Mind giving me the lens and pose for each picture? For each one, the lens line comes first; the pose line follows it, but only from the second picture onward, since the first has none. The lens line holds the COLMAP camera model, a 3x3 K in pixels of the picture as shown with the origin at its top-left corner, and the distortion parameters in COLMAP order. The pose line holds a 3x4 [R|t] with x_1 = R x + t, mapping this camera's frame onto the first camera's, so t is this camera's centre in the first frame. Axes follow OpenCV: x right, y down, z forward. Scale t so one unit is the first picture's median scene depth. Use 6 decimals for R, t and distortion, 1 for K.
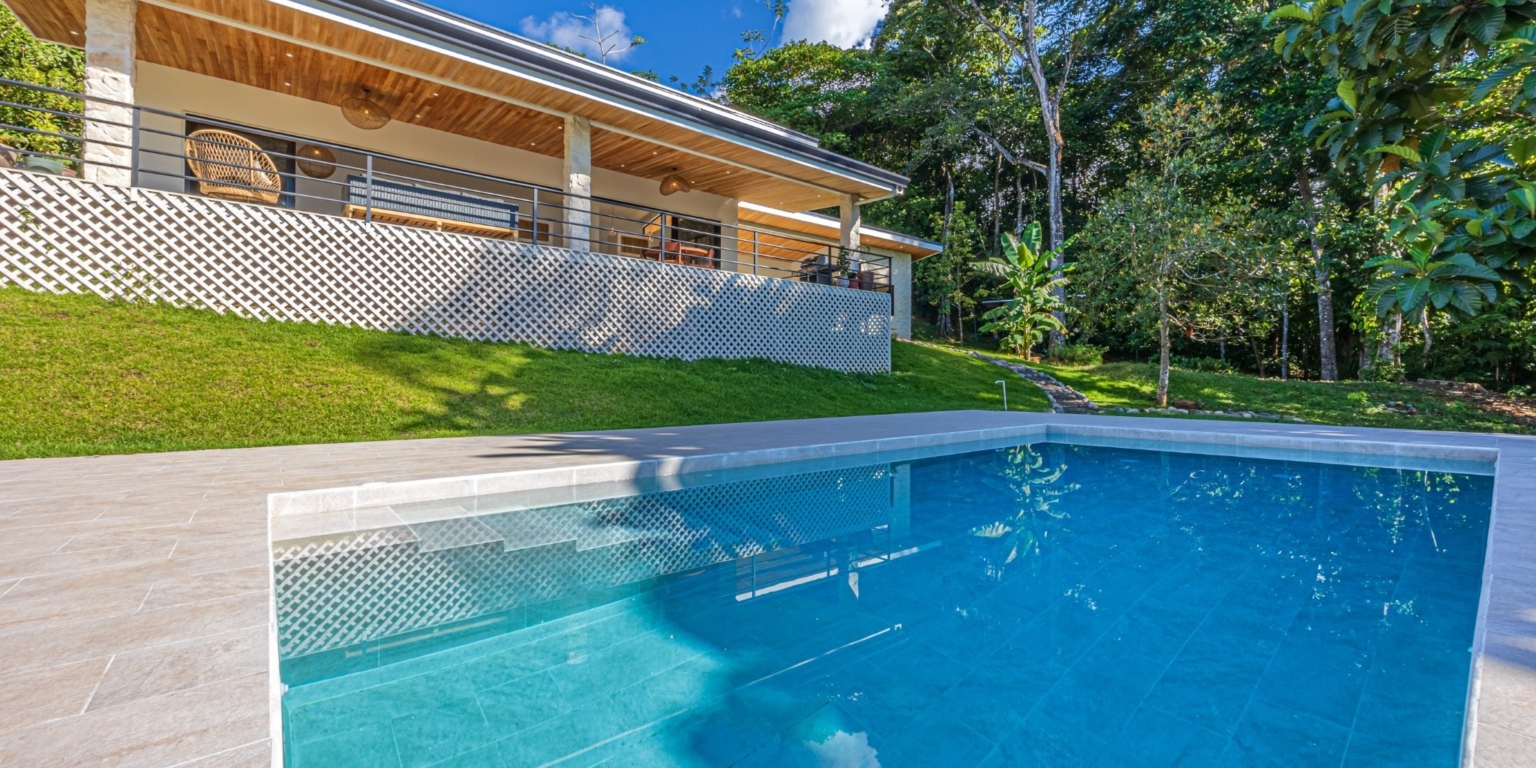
lens RADIAL K [[612.1, 0, 776.0], [0, 612.1, 378.8], [0, 0, 1]] dist [-0.001682, -0.000694]
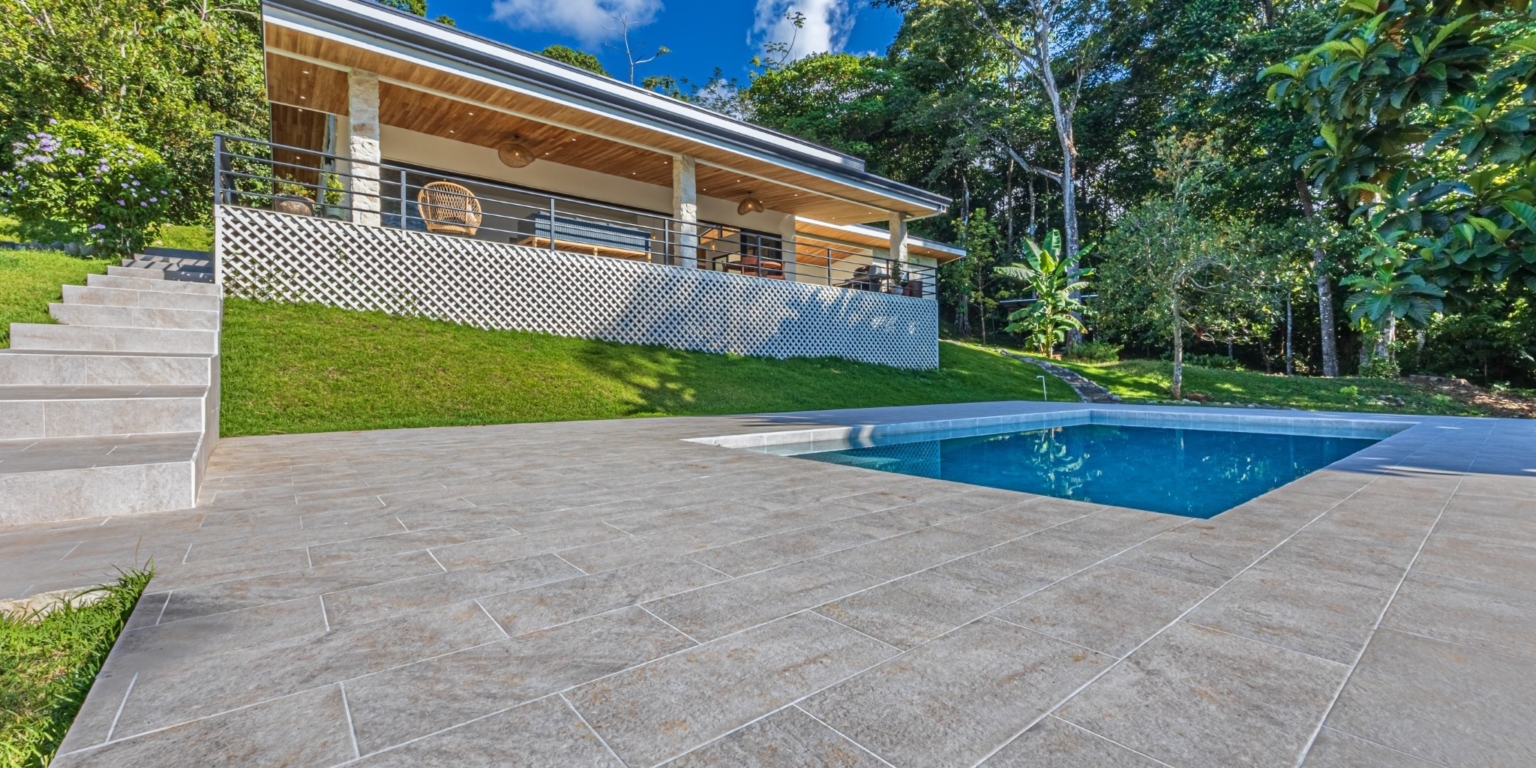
lens RADIAL K [[612.1, 0, 782.5], [0, 612.1, 357.2], [0, 0, 1]] dist [-0.001682, -0.000694]
pose [[0.999995, 0.000007, -0.003190, -0.096941], [-0.000099, 0.999580, -0.028968, 0.000641], [0.003189, 0.028968, 0.999575, -0.139130]]
